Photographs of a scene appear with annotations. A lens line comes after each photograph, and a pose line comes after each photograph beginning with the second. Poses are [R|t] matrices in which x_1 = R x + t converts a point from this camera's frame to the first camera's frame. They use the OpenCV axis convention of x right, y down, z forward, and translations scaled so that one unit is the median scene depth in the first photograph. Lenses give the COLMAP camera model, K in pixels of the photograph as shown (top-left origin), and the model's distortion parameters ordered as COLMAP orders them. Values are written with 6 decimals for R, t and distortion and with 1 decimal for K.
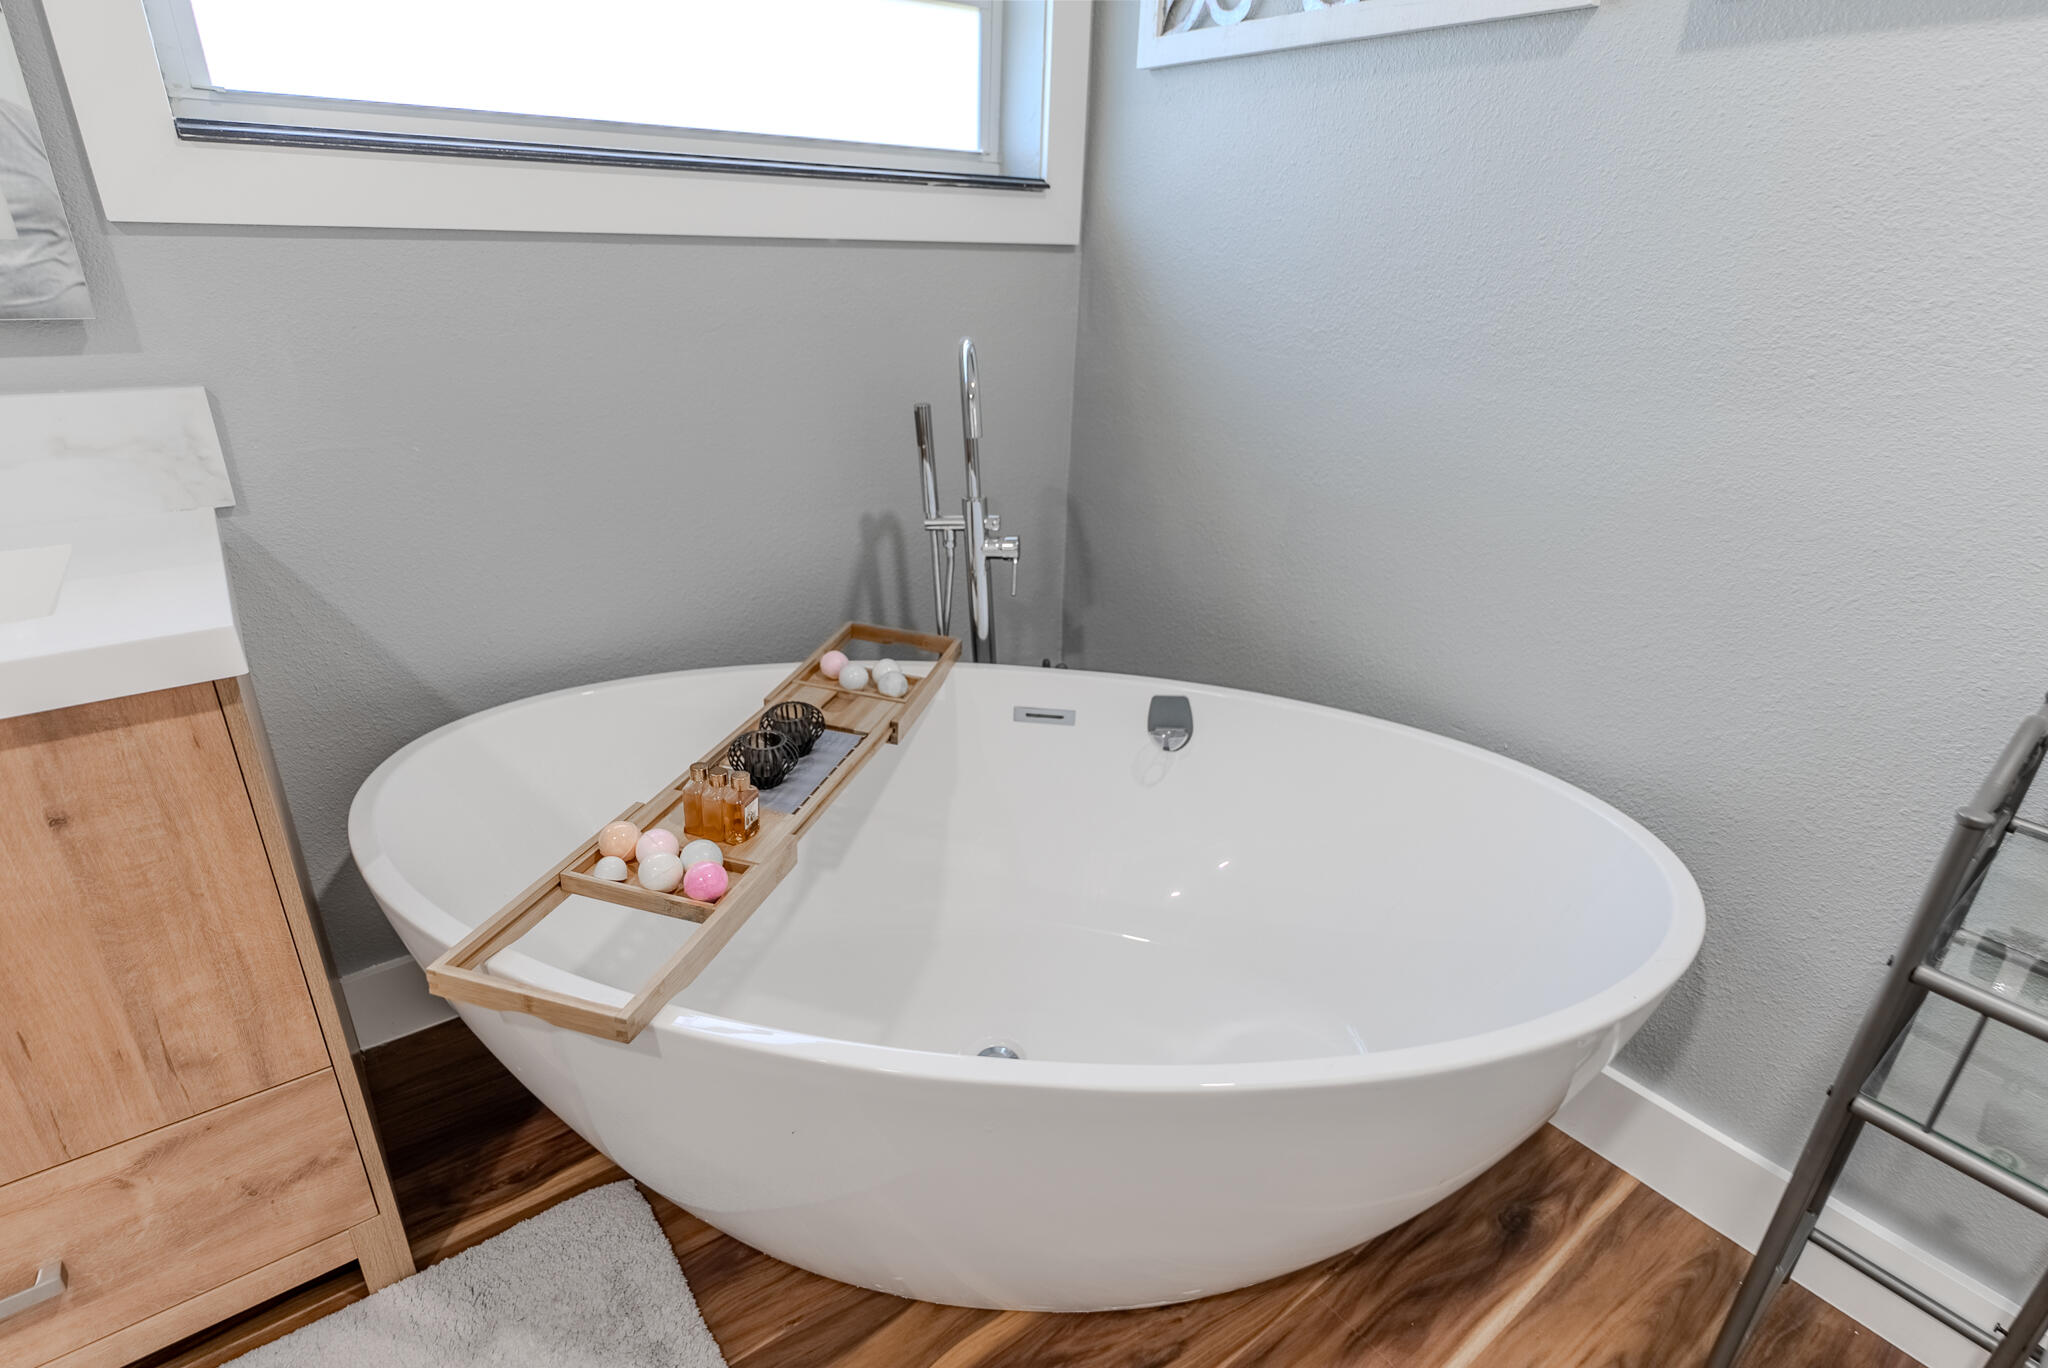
lens RADIAL K [[1034.2, 0, 1019.0], [0, 1034.2, 695.2], [0, 0, 1]] dist [0.000408, 0.000390]
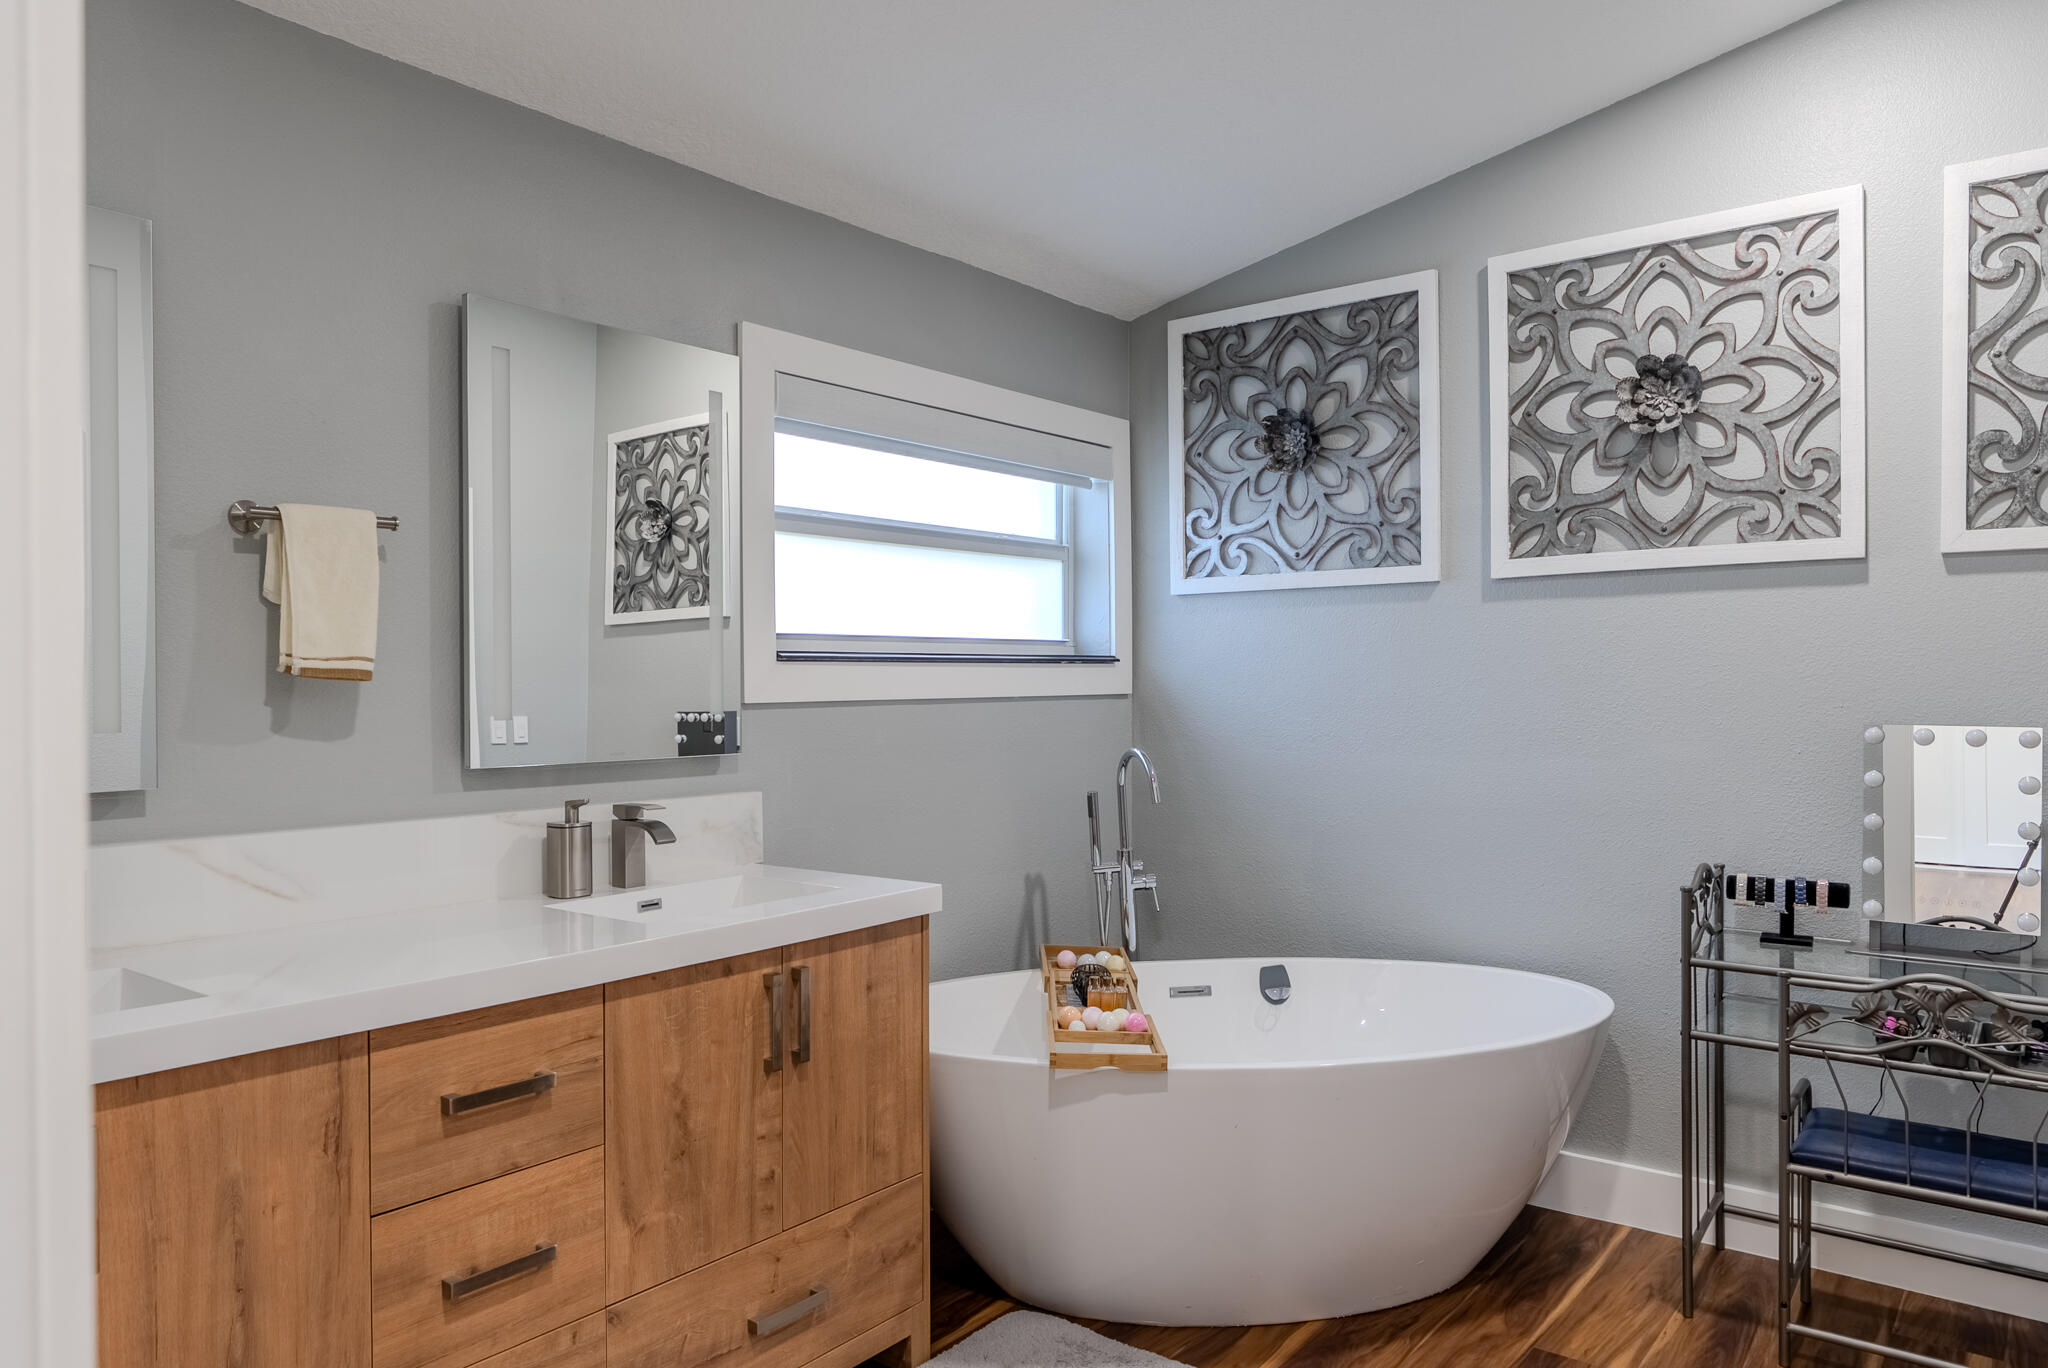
lens RADIAL K [[1360.8, 0, 1024.0], [0, 1360.8, 684.0], [0, 0, 1]] dist [-0.001920, 0.001735]
pose [[0.966256, -0.035615, 0.255109, -0.903407], [0.134895, 0.913690, -0.383372, 0.437954], [-0.219436, 0.404848, 0.887663, -1.103889]]
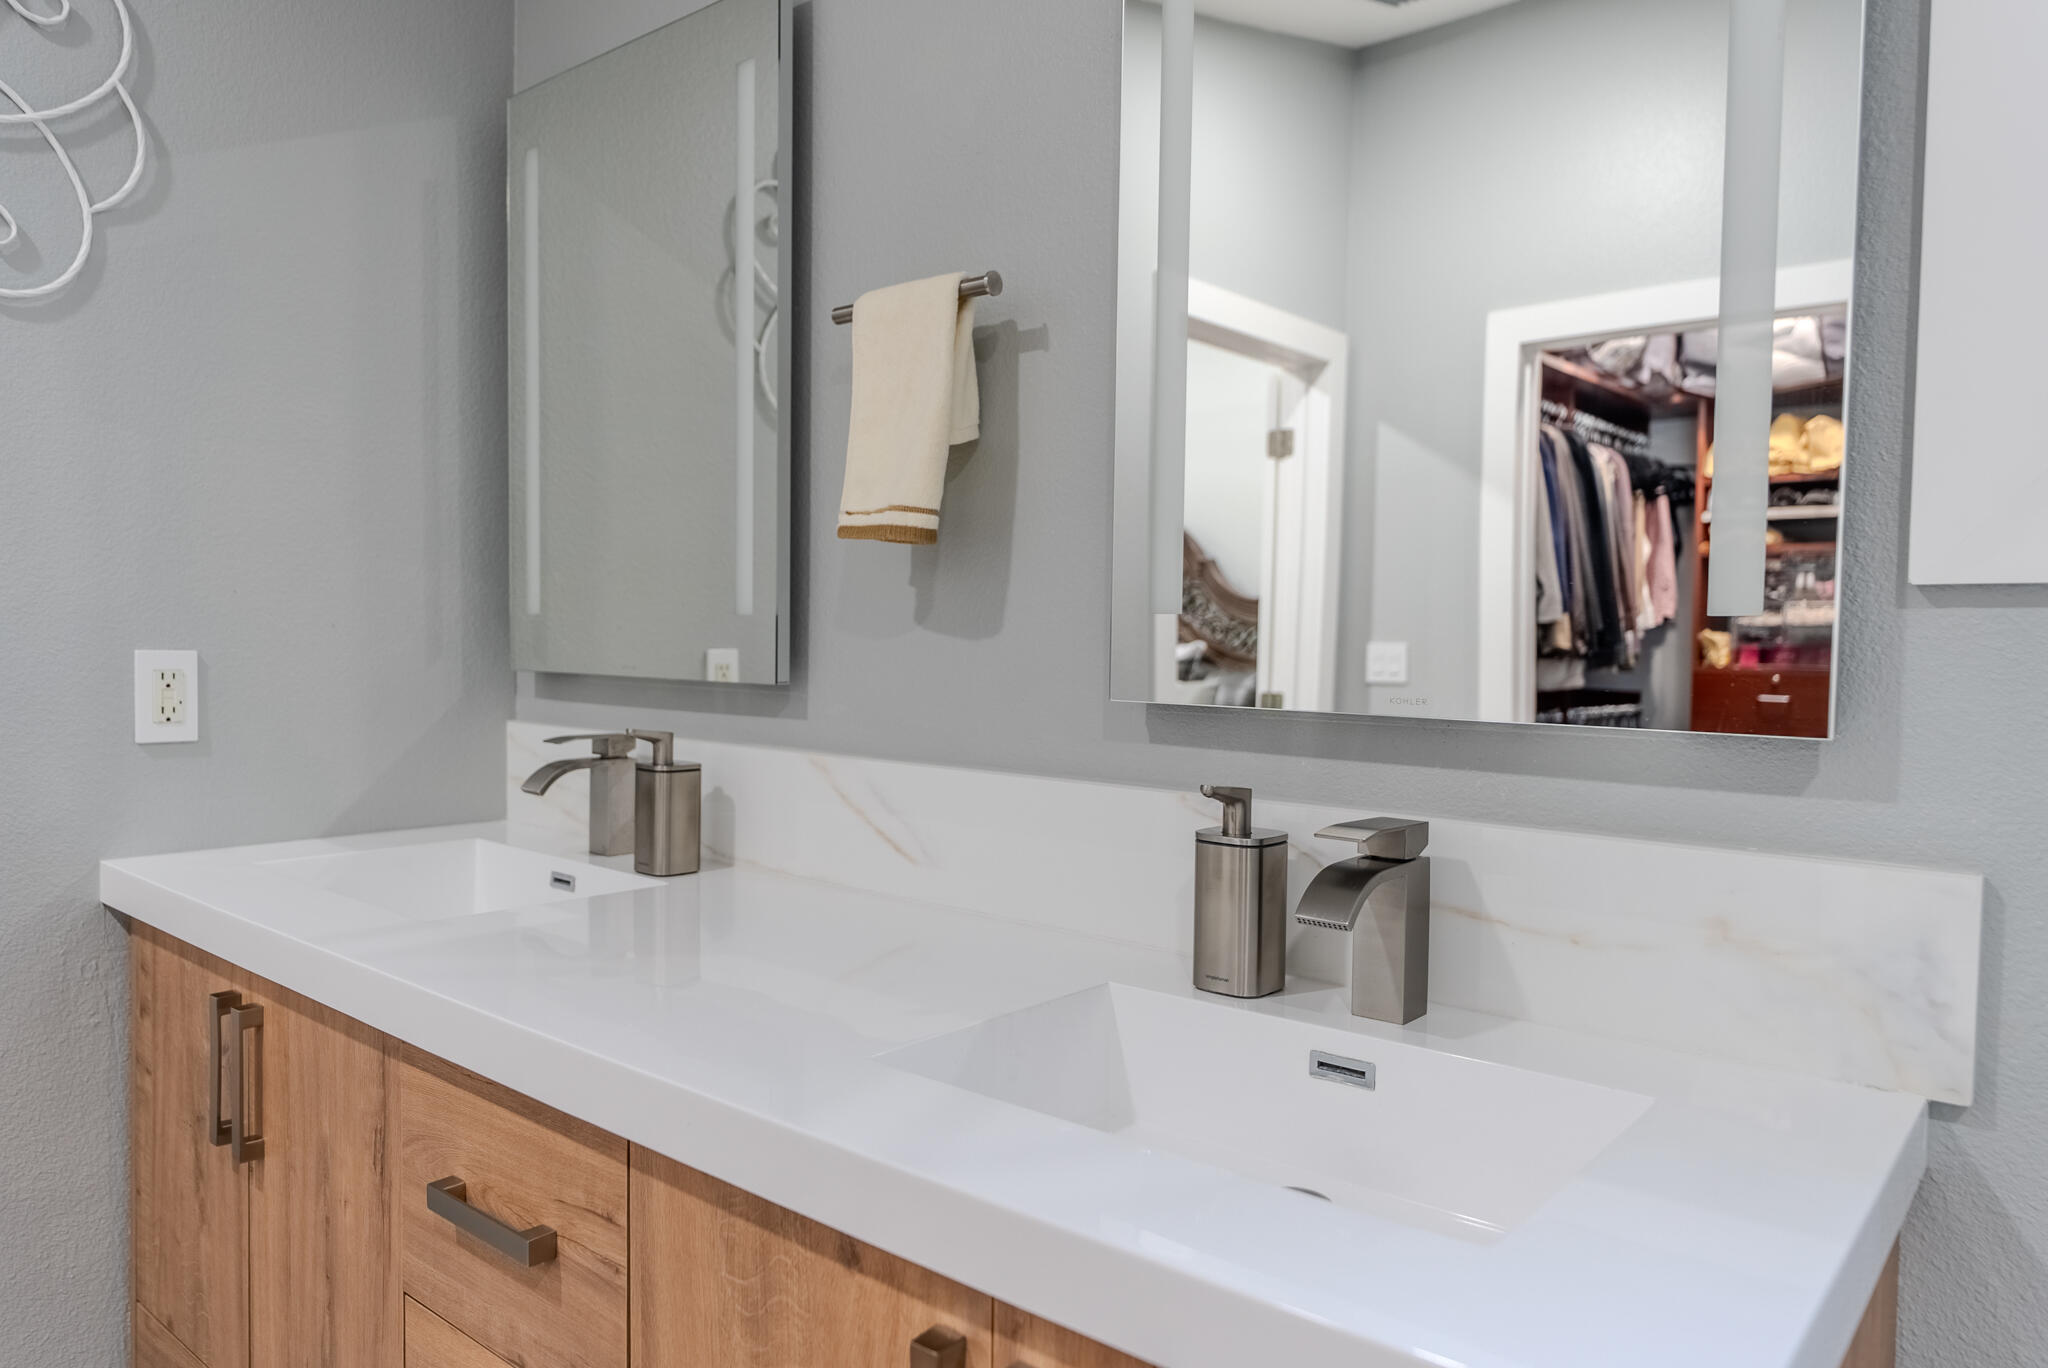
lens RADIAL K [[1360.8, 0, 1024.0], [0, 1360.8, 684.0], [0, 0, 1]] dist [-0.001920, 0.001735]
pose [[0.216554, 0.013718, -0.976174, -0.225627], [-0.397648, 0.914438, -0.075363, -0.139850], [0.891617, 0.404493, 0.203480, 0.385816]]
